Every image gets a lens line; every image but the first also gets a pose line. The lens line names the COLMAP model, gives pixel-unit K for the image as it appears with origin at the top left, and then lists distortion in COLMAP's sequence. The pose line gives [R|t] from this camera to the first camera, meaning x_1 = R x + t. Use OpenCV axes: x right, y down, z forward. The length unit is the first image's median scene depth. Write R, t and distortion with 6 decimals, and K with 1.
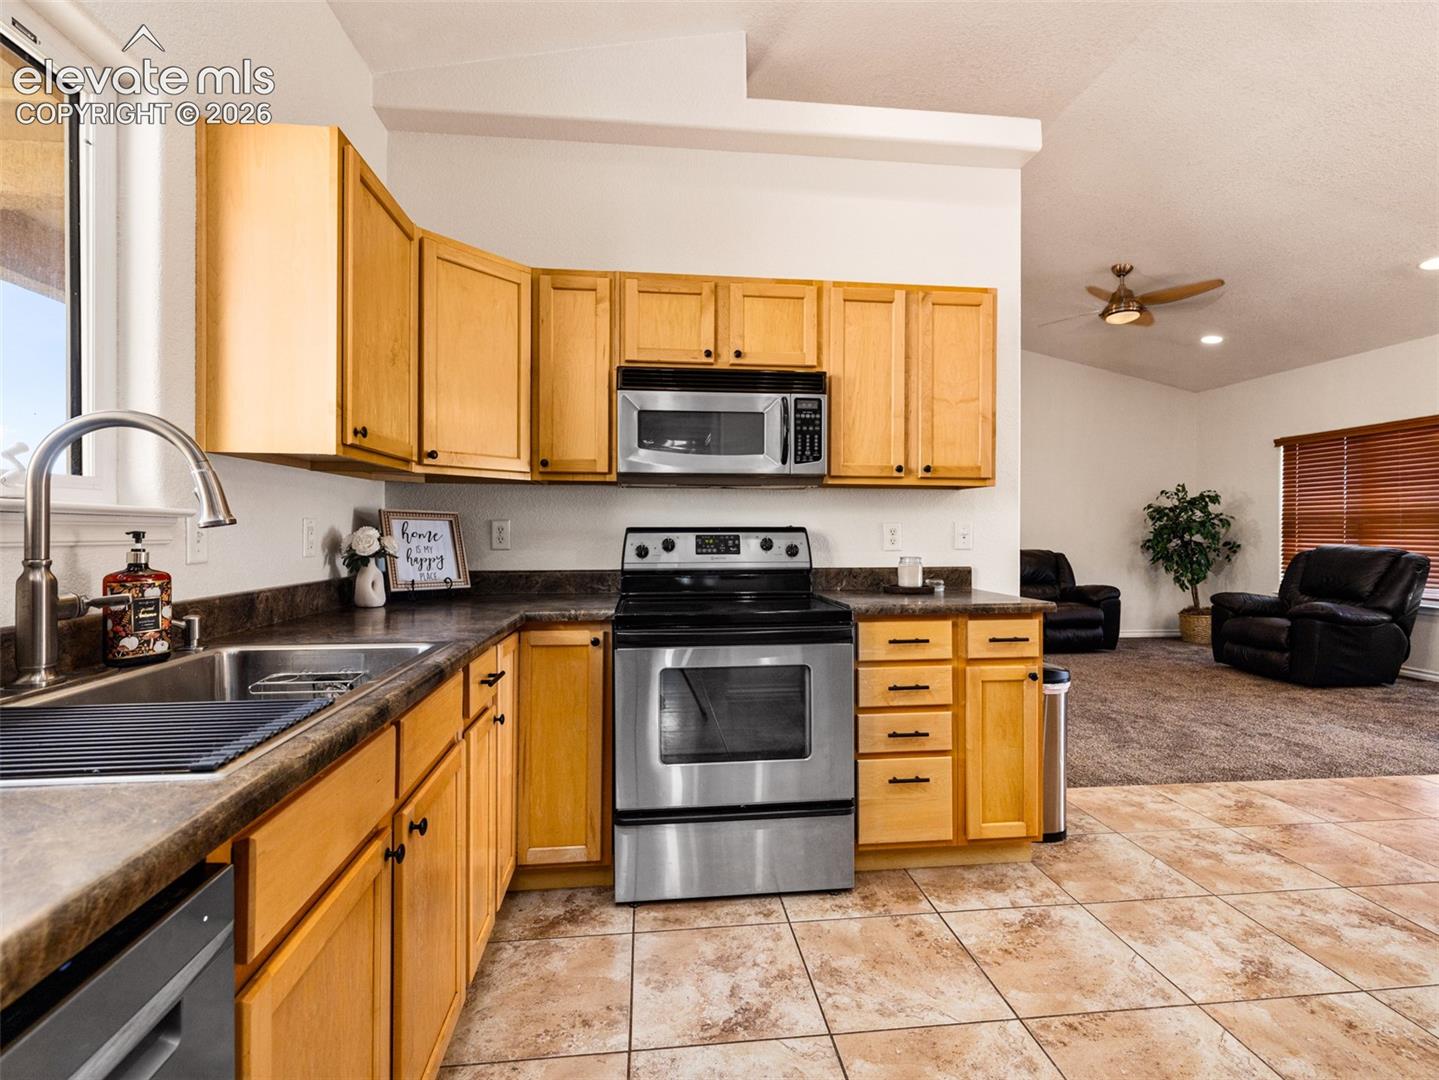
lens RADIAL K [[689.1, 0, 718.2], [0, 689.1, 535.0], [0, 0, 1]] dist [0.004812, -0.000474]
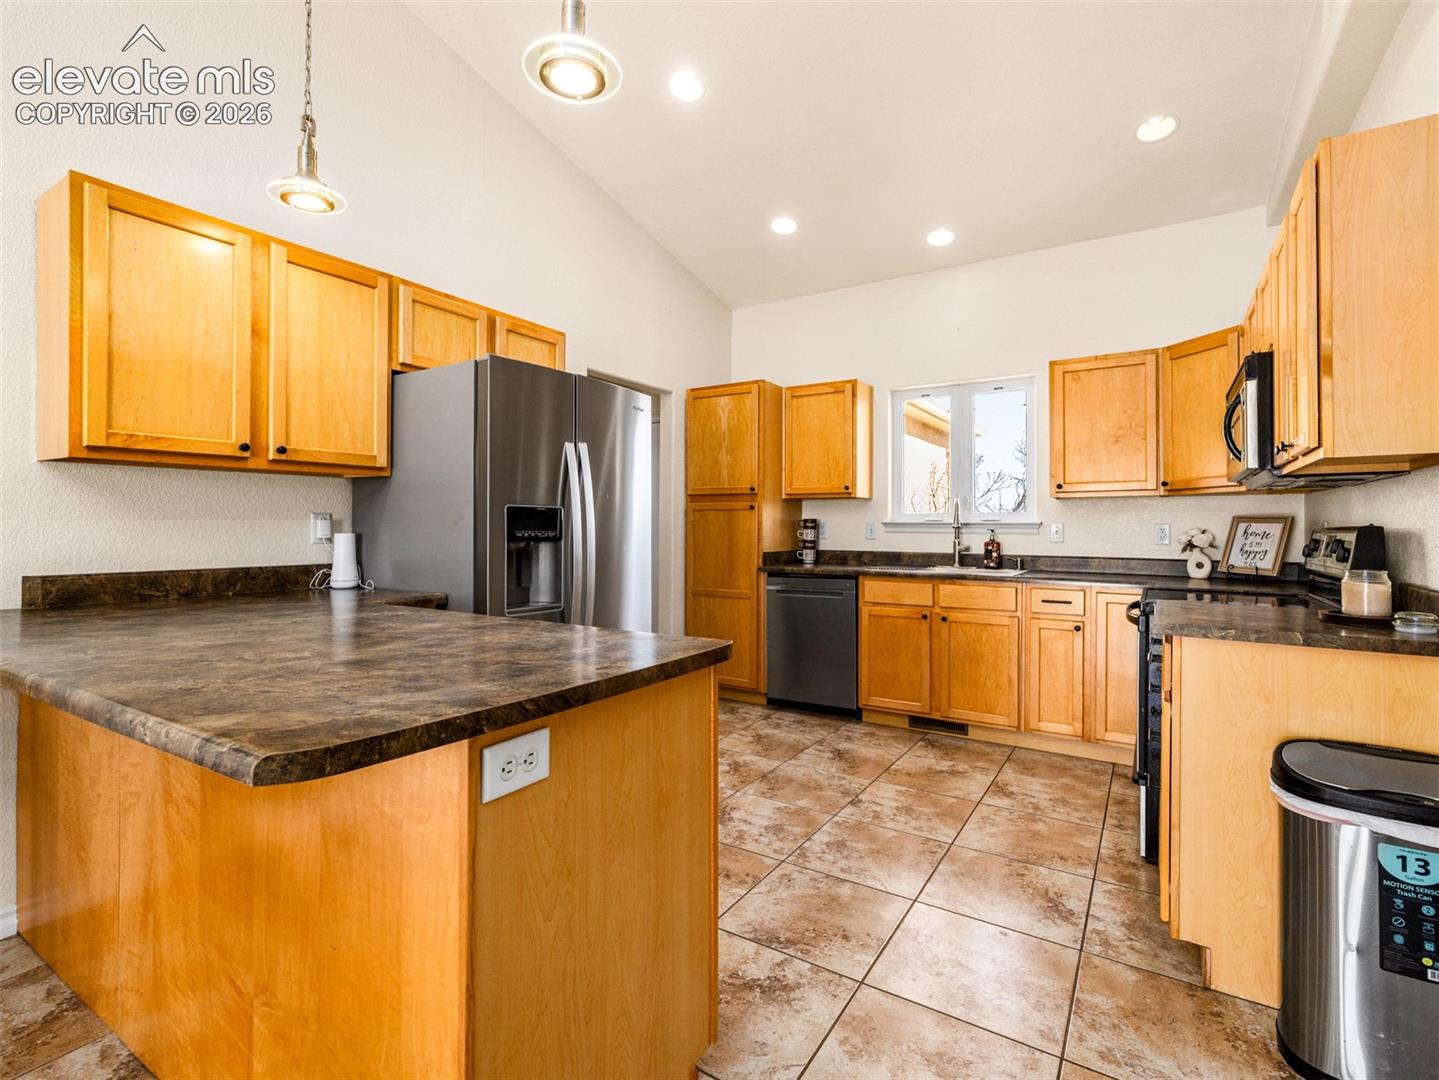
lens RADIAL K [[689.1, 0, 719.7], [0, 689.1, 523.6], [0, 0, 1]] dist [0.004812, -0.000474]
pose [[-0.628392, -0.013892, -0.777772, 1.599652], [-0.011478, 0.999897, -0.008585, 0.003500], [0.777812, 0.003533, -0.628487, 1.269608]]
